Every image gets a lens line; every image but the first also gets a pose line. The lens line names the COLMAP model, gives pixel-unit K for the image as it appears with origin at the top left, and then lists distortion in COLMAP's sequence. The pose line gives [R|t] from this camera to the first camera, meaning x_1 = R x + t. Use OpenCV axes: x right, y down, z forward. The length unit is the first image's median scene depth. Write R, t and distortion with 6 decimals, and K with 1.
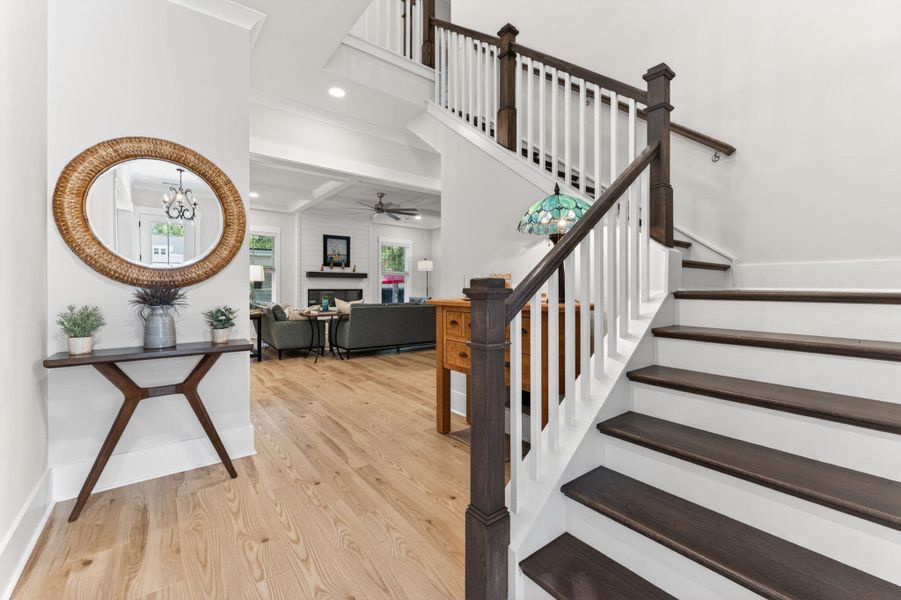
lens RADIAL K [[378.5, 0, 447.3], [0, 378.5, 289.4], [0, 0, 1]] dist [0.001743, 0.001106]
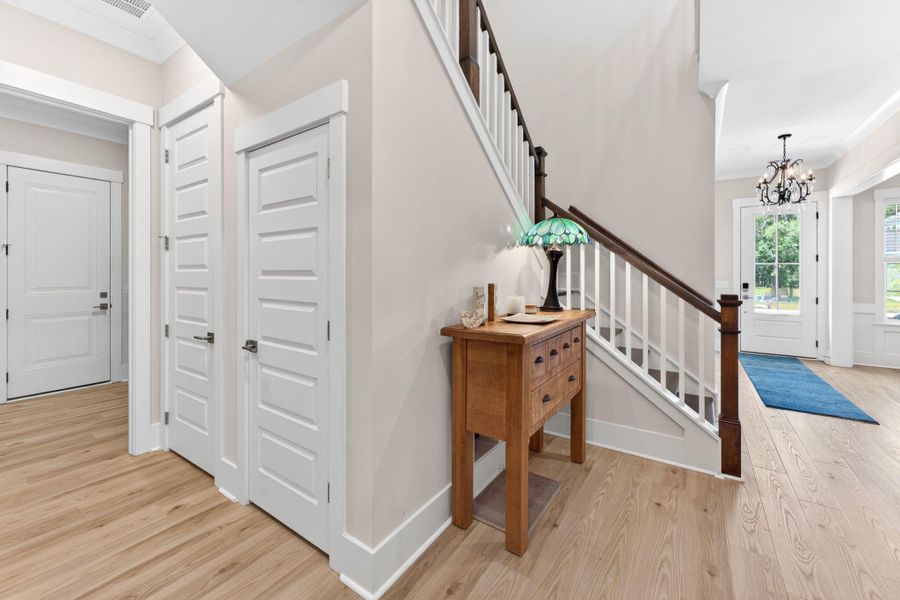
lens RADIAL K [[378.1, 0, 430.4], [0, 378.1, 271.7], [0, 0, 1]] dist [0.001743, 0.001106]
pose [[-0.304361, -0.003304, 0.952551, -0.775288], [0.001849, 0.999990, 0.004059, -0.093576], [-0.952555, 0.002997, -0.304352, 1.889550]]
